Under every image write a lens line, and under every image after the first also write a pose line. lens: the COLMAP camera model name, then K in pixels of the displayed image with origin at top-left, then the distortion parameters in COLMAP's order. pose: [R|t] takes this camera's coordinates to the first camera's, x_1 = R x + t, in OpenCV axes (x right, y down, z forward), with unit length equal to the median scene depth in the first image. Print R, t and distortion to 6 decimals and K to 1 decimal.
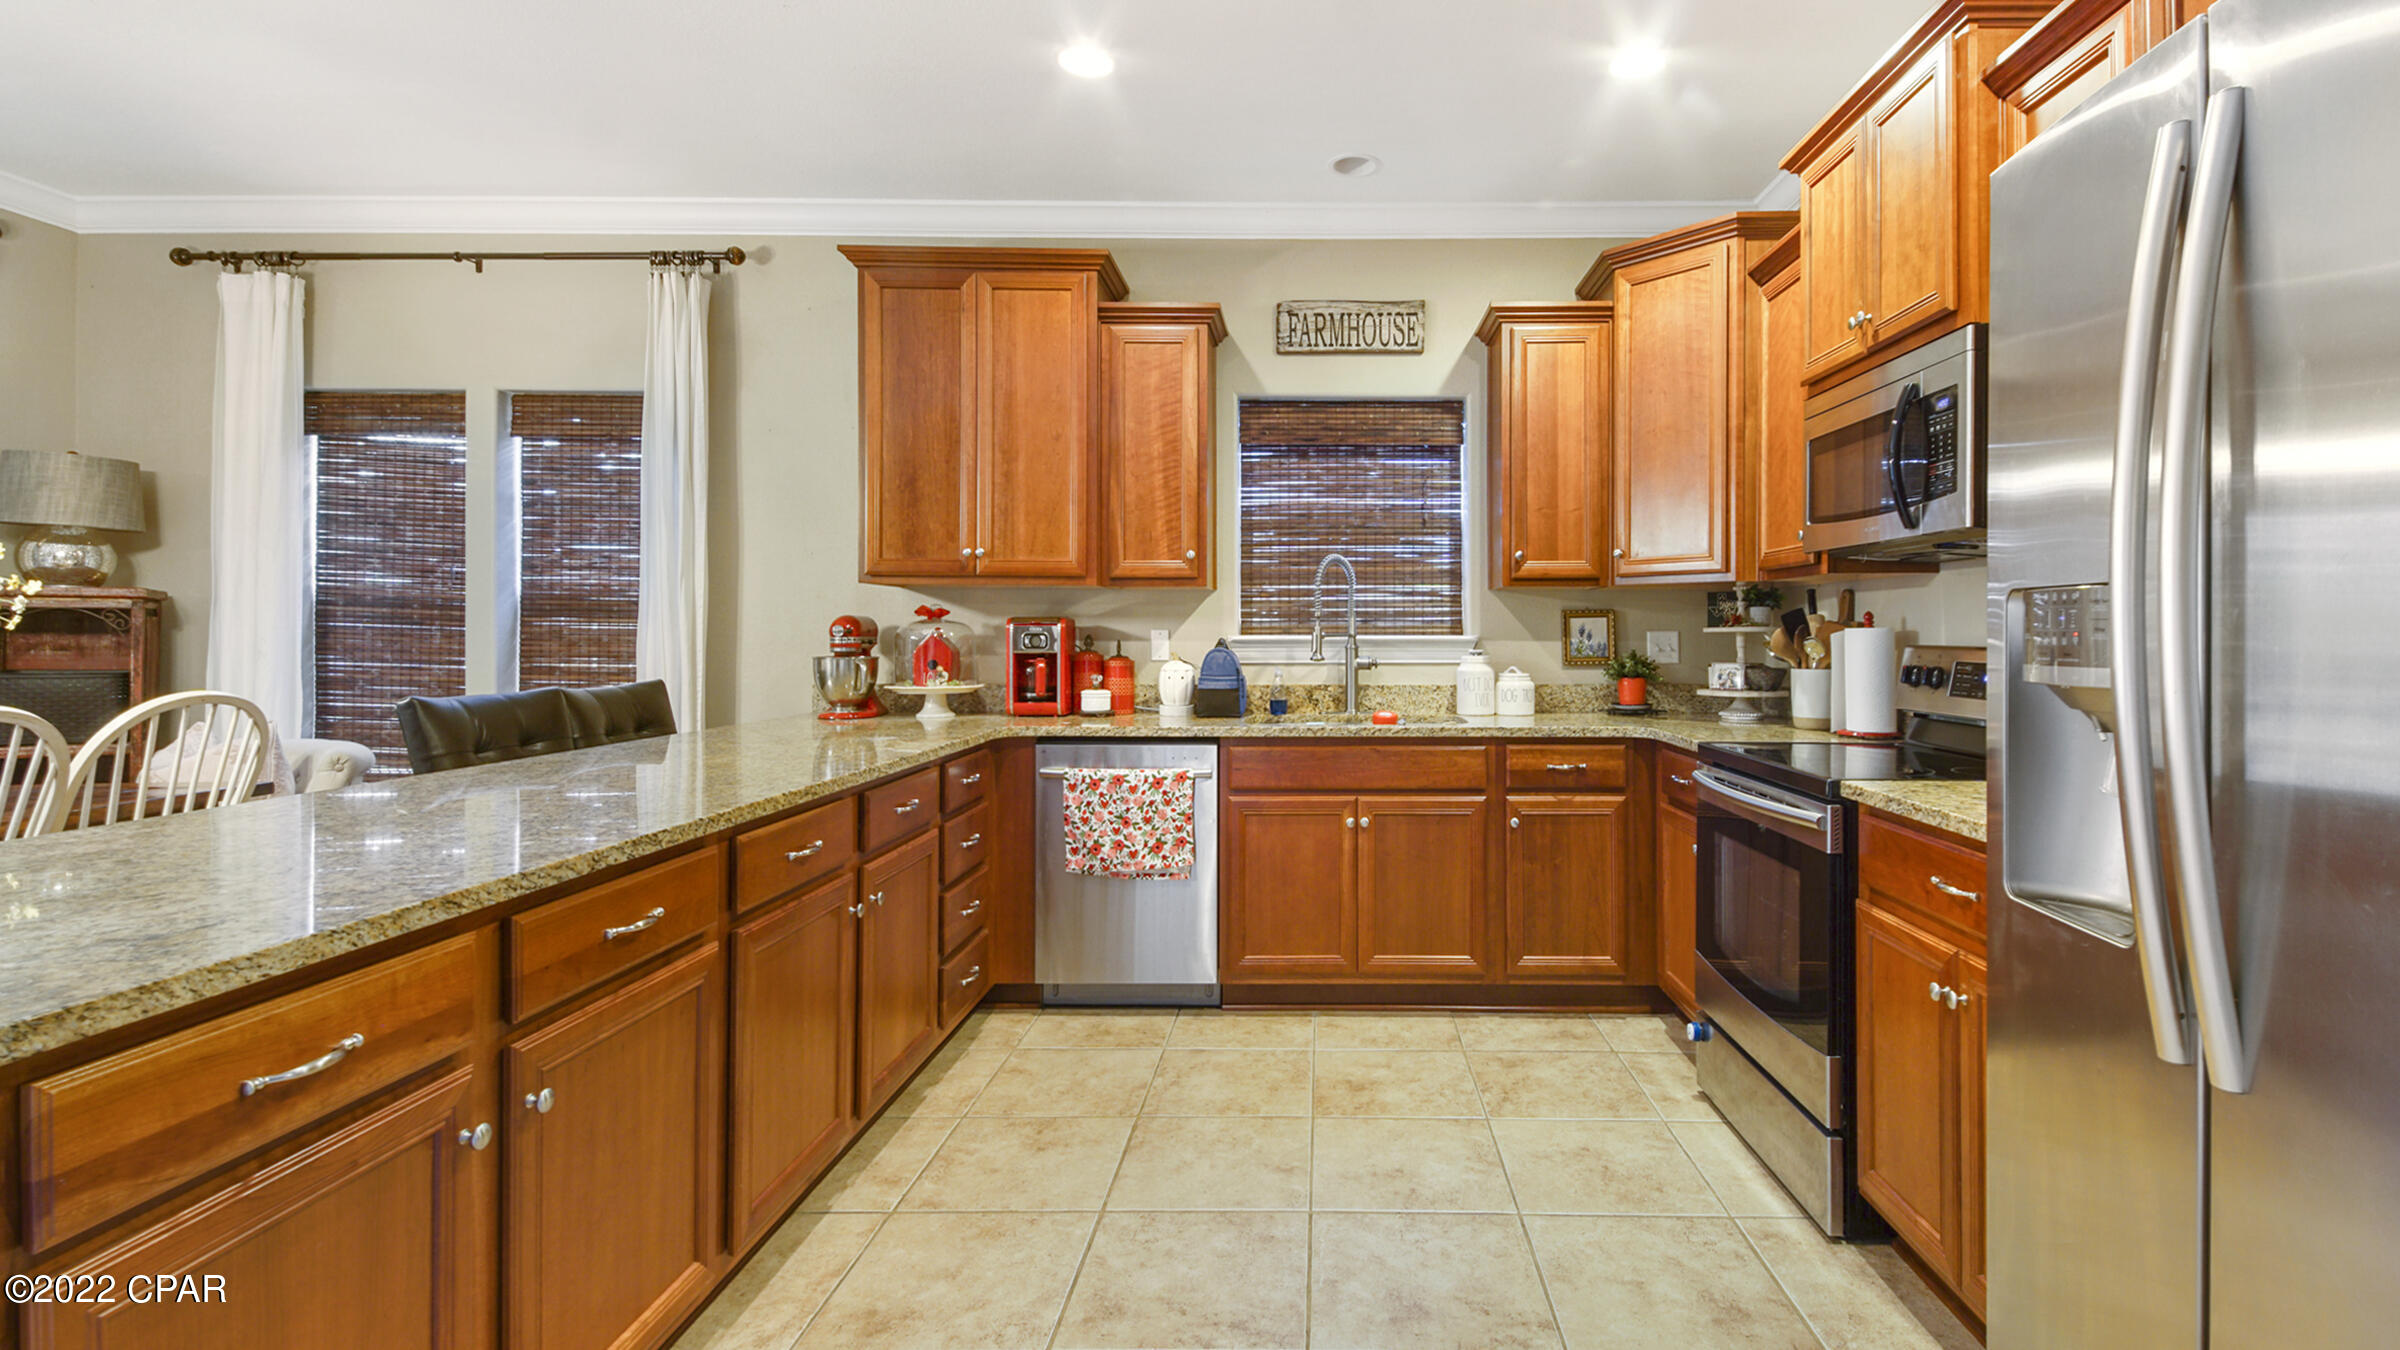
lens RADIAL K [[1121.9, 0, 1218.1], [0, 1121.9, 637.9], [0, 0, 1]] dist [-0.012521, -0.000888]
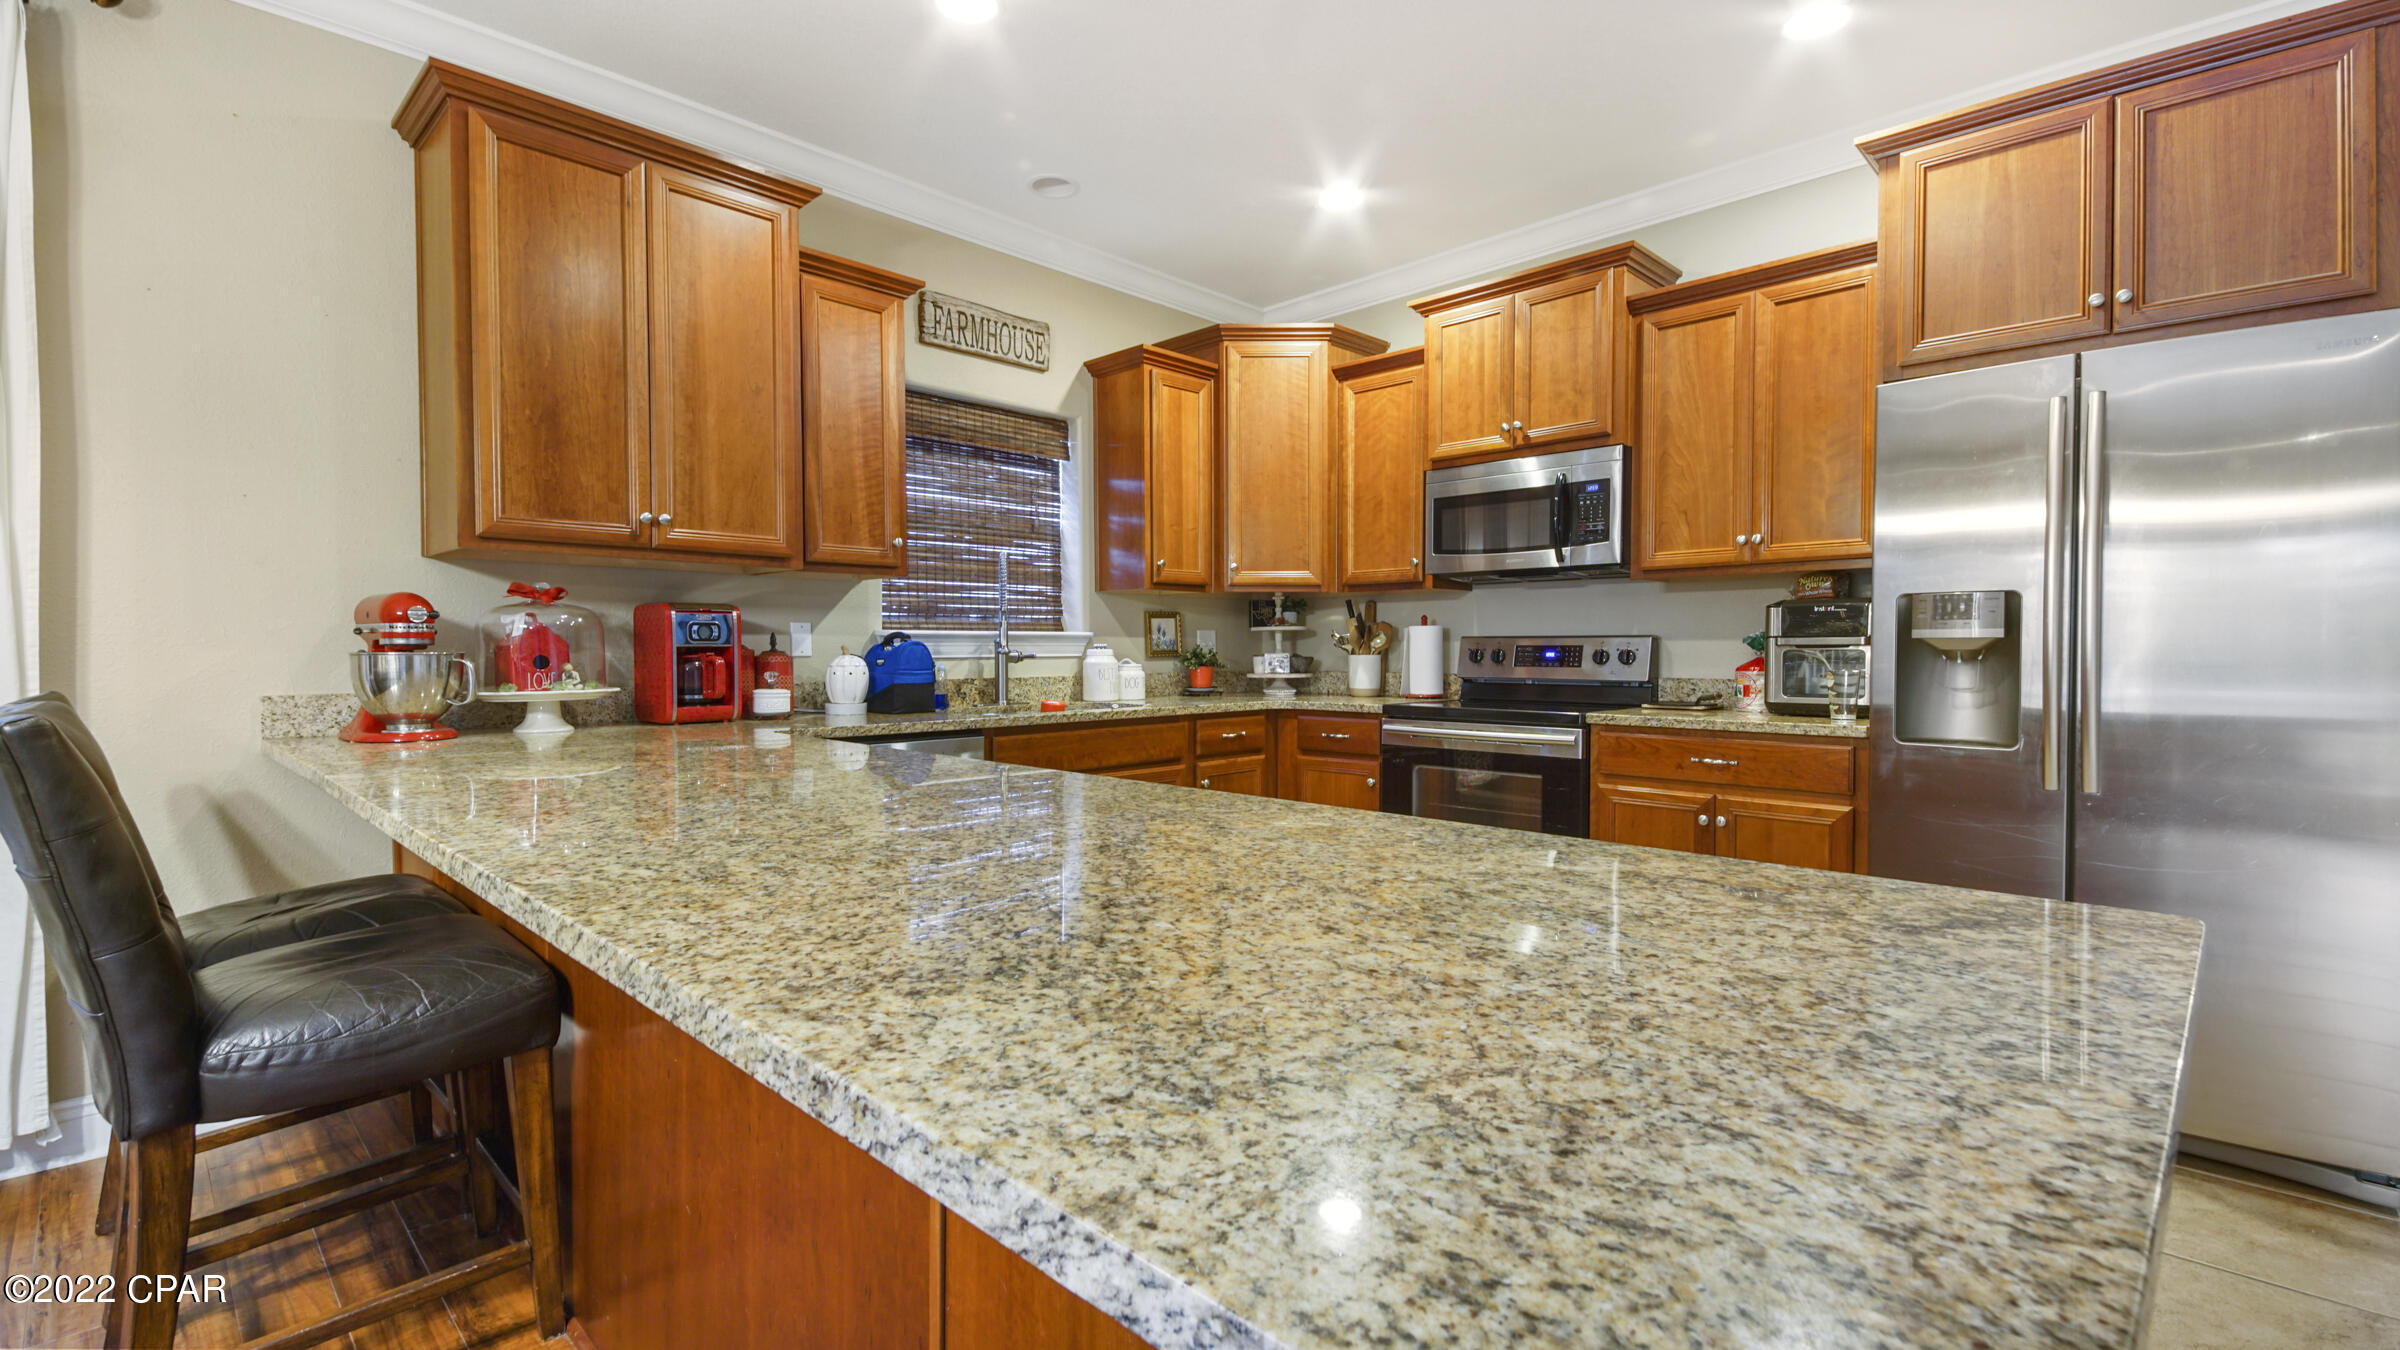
lens RADIAL K [[1029.3, 0, 1270.8], [0, 1029.3, 682.6], [0, 0, 1]] dist [-0.005202, -0.006973]
pose [[0.653252, -0.026958, 0.756660, -0.443326], [0.005322, 0.999505, 0.031015, 0.017996], [-0.757121, -0.016233, 0.653072, 0.177147]]
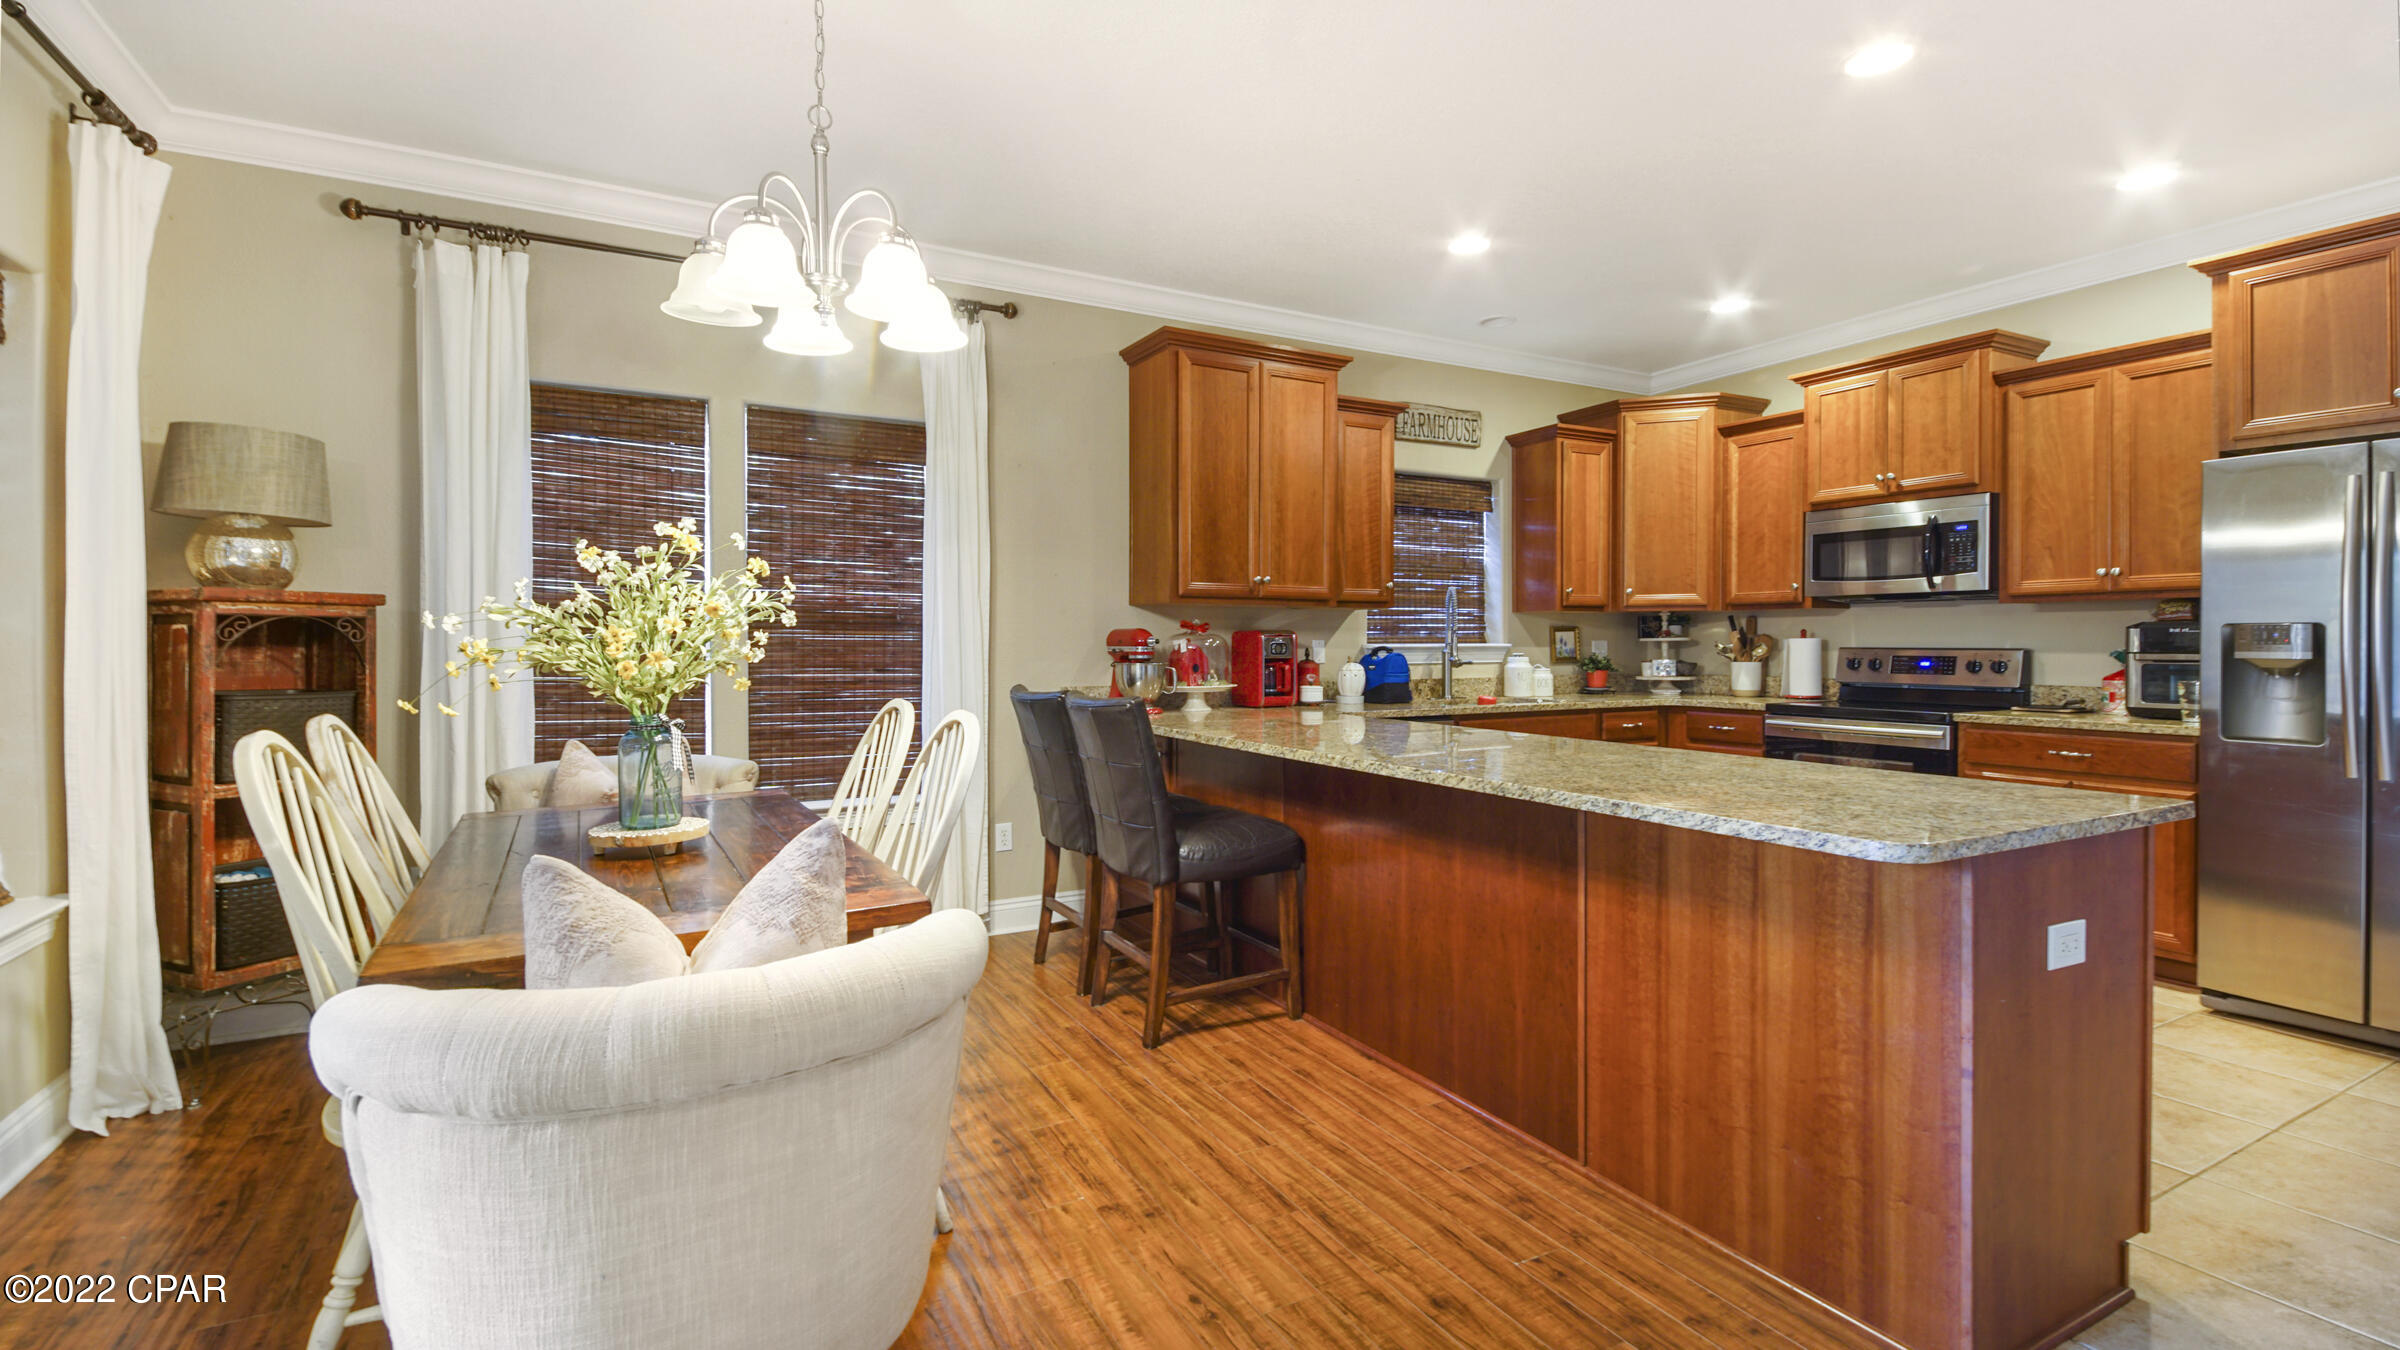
lens RADIAL K [[1029.3, 0, 1206.2], [0, 1029.3, 661.1], [0, 0, 1]] dist [-0.005202, -0.006973]
pose [[0.885554, -0.011516, 0.464394, -0.751666], [0.006726, 0.999906, 0.011970, 0.002188], [-0.464488, -0.007476, 0.885548, -0.012980]]
